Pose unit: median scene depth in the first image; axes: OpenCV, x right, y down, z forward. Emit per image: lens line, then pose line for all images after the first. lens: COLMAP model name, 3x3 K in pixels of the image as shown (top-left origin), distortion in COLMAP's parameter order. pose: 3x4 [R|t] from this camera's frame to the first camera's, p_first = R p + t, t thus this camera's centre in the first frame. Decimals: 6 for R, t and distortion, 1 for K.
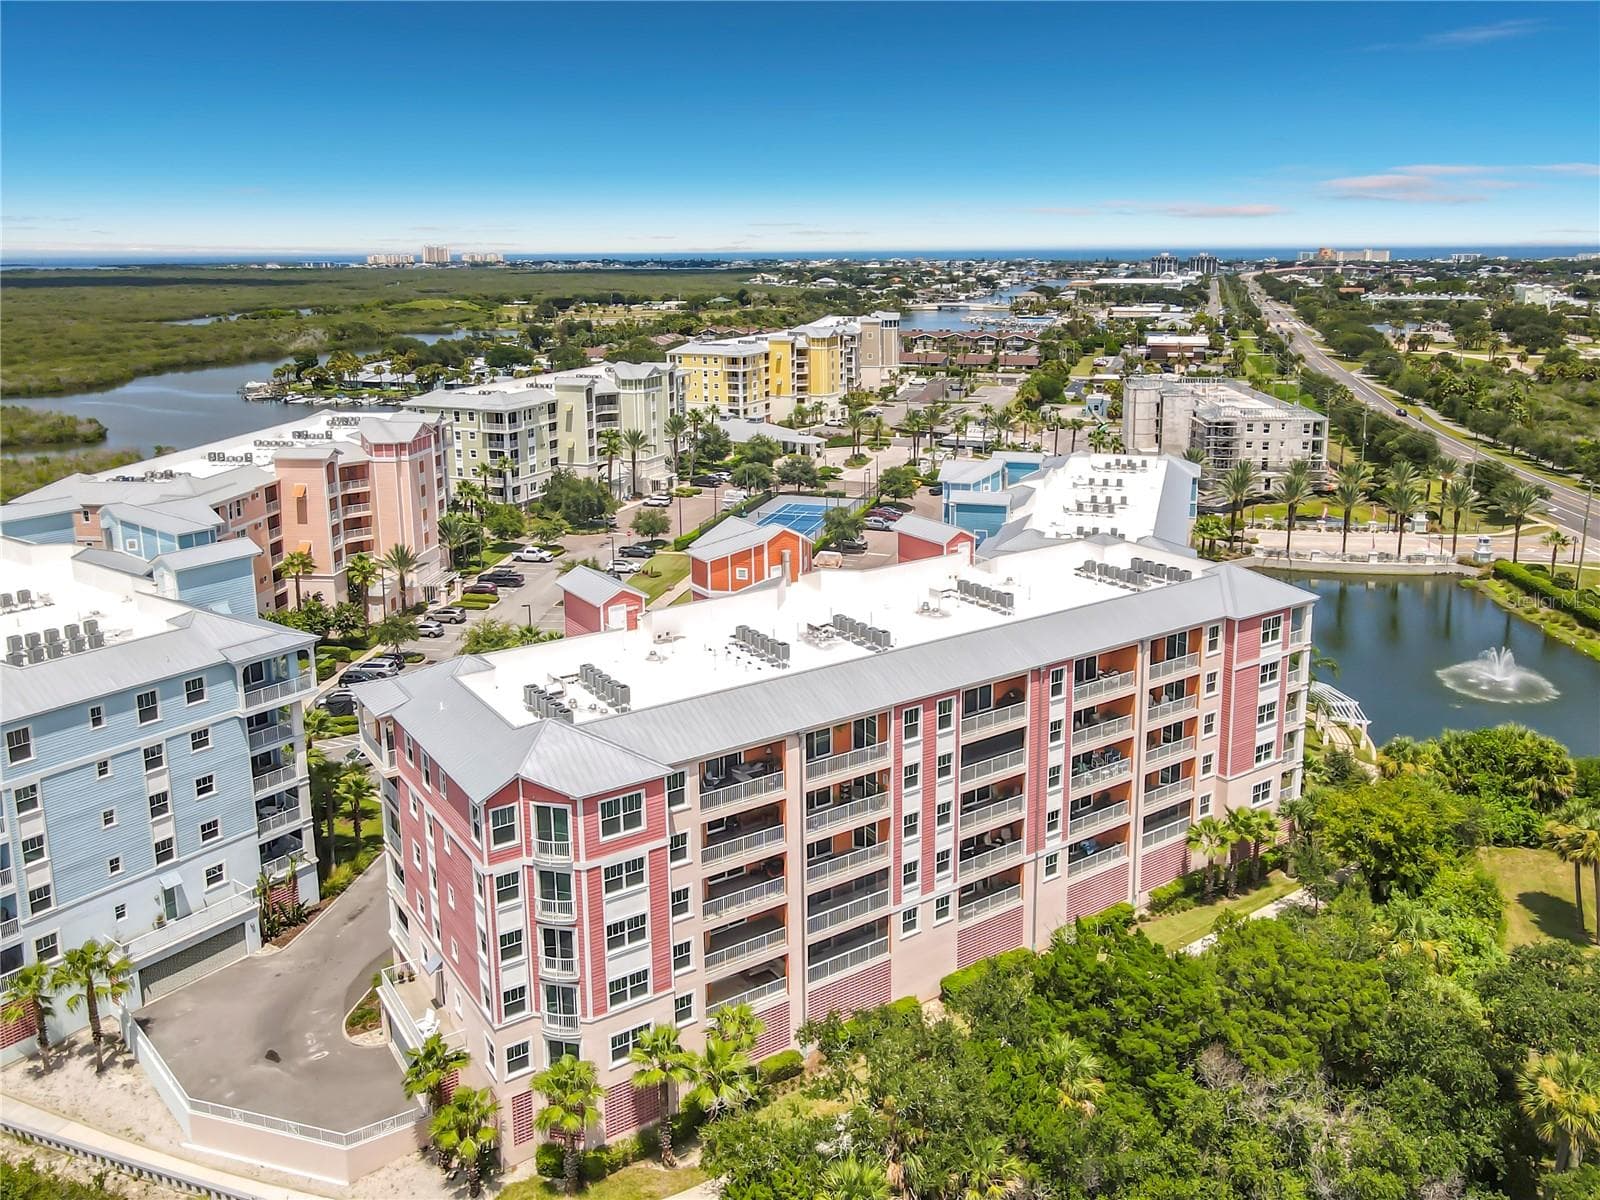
lens RADIAL K [[1251.3, 0, 849.5], [0, 1251.3, 491.7], [0, 0, 1]] dist [-0.003861, 0.009472]
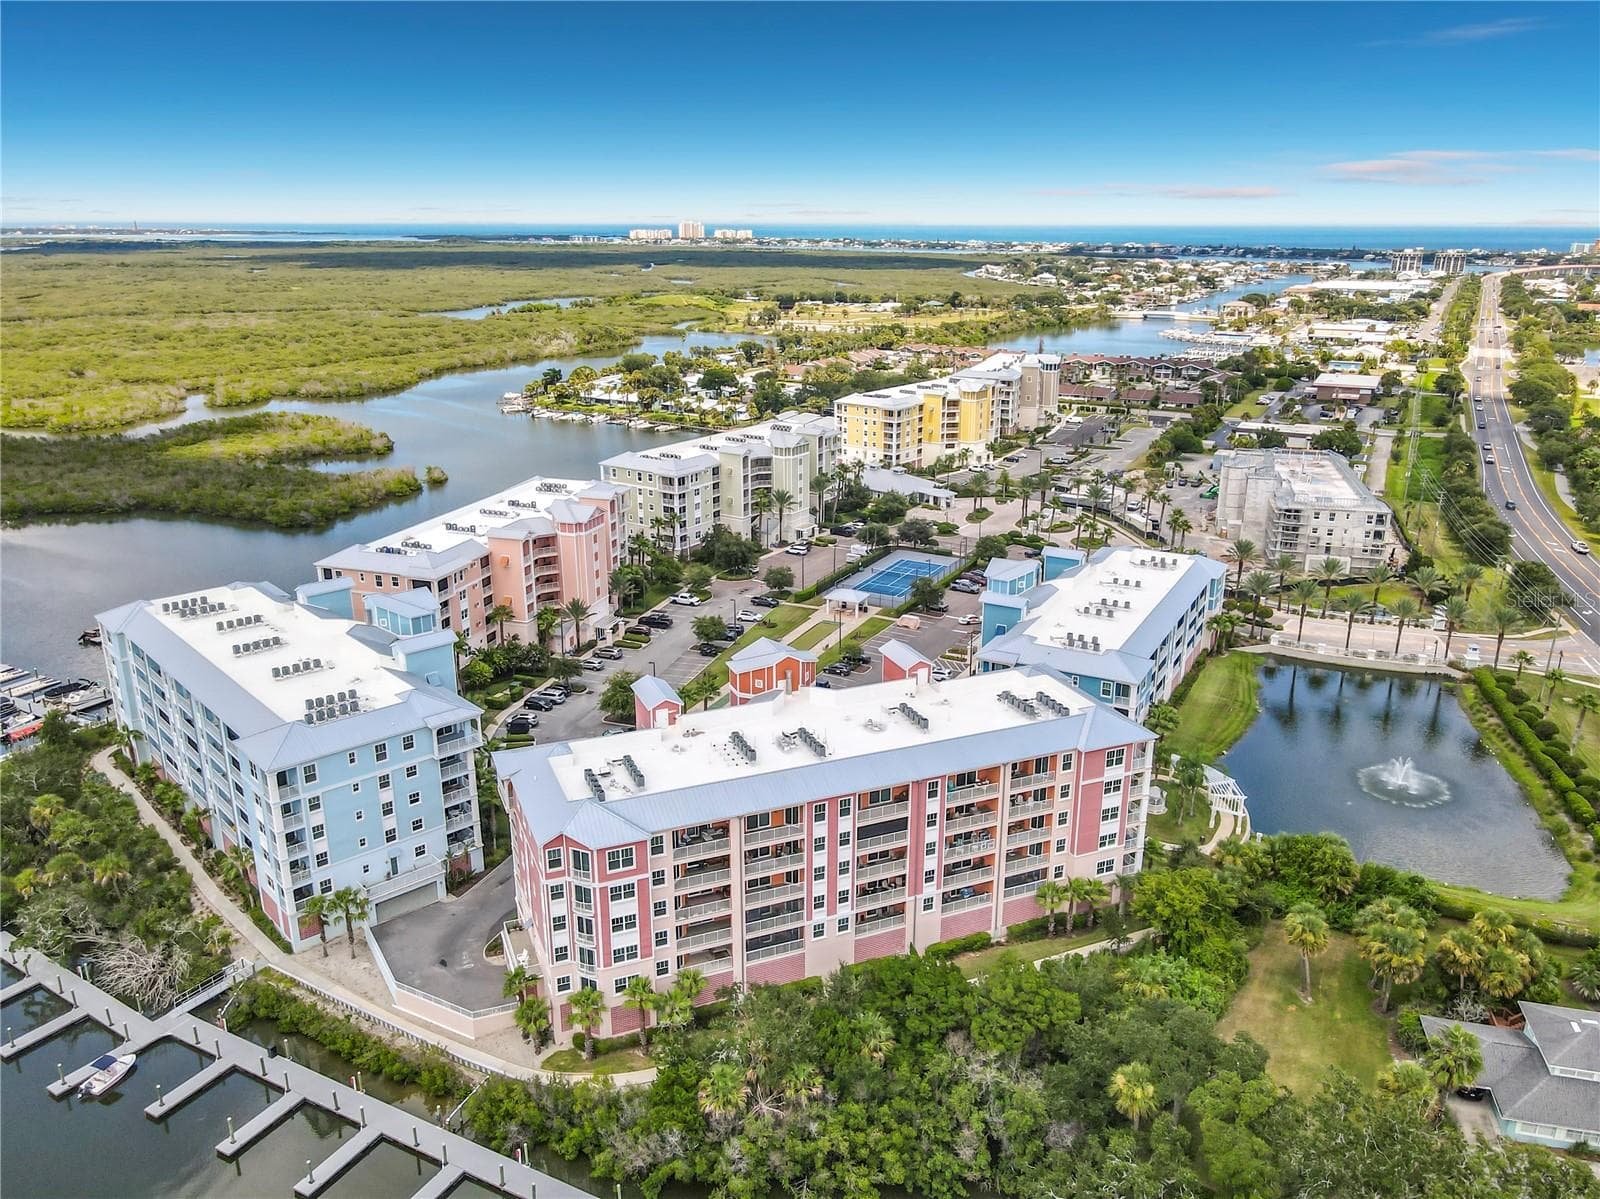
lens RADIAL K [[1204.2, 0, 856.4], [0, 1204.2, 601.2], [0, 0, 1]] dist [-0.004674, -0.000058]
pose [[0.981975, 0.073383, -0.174185, 0.287288], [-0.052565, 0.991228, 0.121257, -0.225241], [0.181555, -0.109915, 0.977219, -0.379707]]
